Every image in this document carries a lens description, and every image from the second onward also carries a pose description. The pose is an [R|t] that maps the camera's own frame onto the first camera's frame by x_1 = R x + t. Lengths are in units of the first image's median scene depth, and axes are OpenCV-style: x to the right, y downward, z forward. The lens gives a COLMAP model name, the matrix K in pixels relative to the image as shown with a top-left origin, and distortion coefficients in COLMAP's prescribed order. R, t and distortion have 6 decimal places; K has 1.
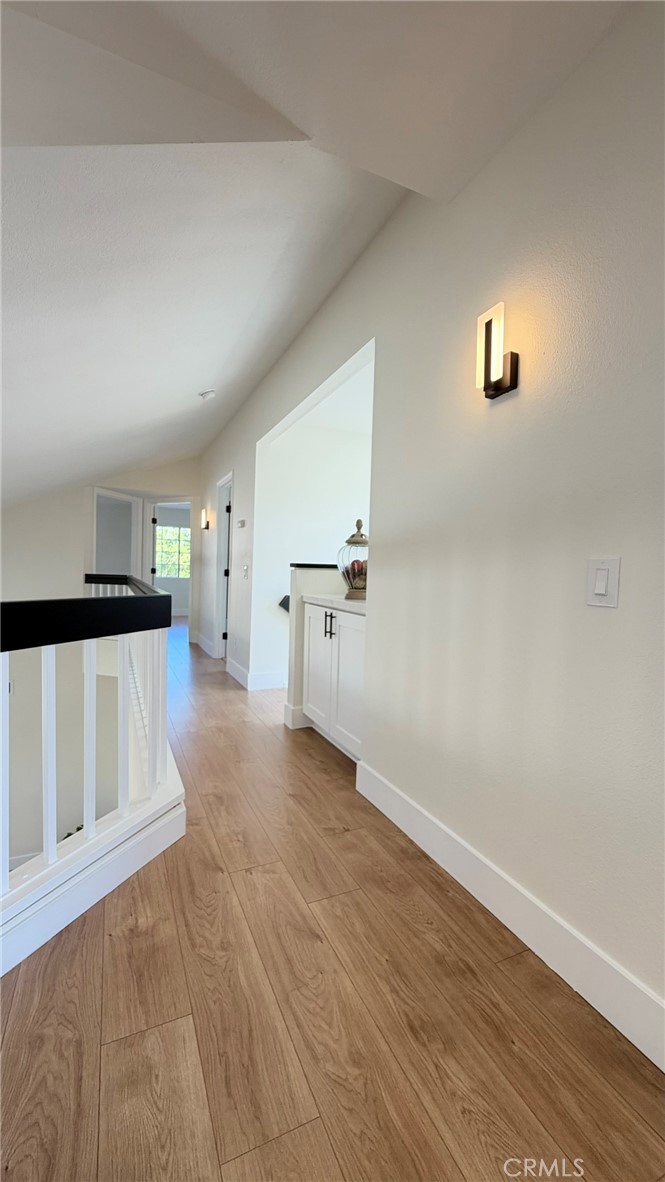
lens RADIAL K [[469.7, 0, 338.8], [0, 469.7, 587.1], [0, 0, 1]] dist [-0.007064, 0.002899]
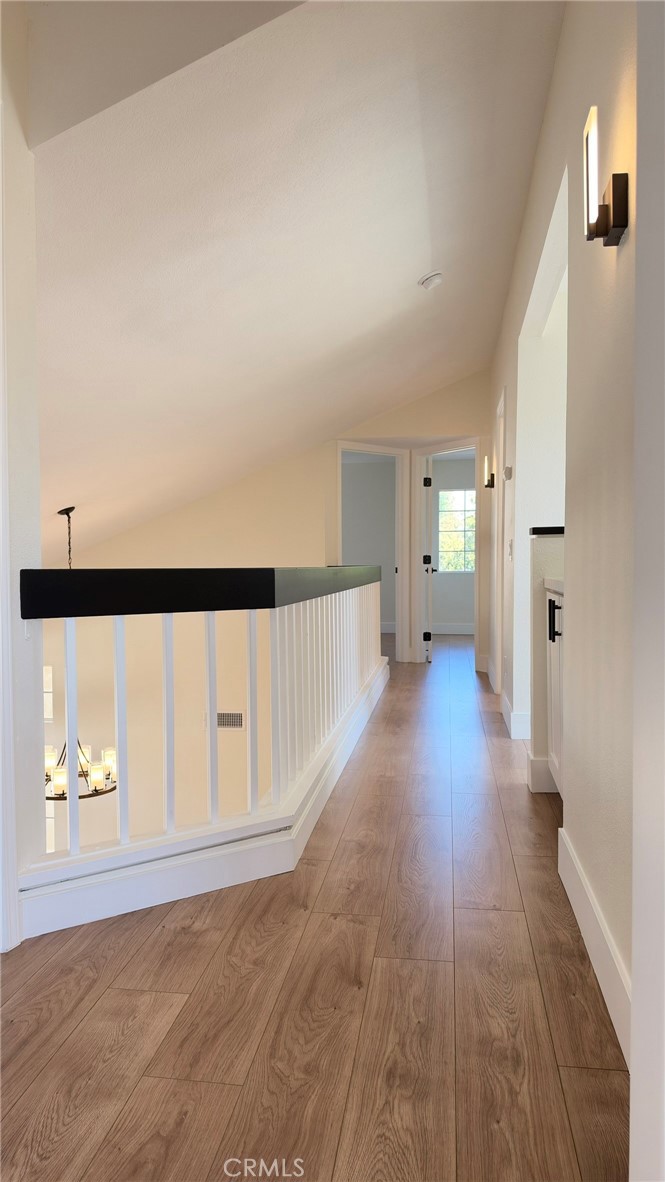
lens RADIAL K [[854.0, 0, 335.4], [0, 854.0, 590.9], [0, 0, 1]] dist [0.001338, -0.026090]
pose [[0.840540, -0.016631, -0.541493, 0.731590], [0.012895, 0.999860, -0.010692, 0.102171], [0.541595, 0.002004, 0.840637, -0.240752]]
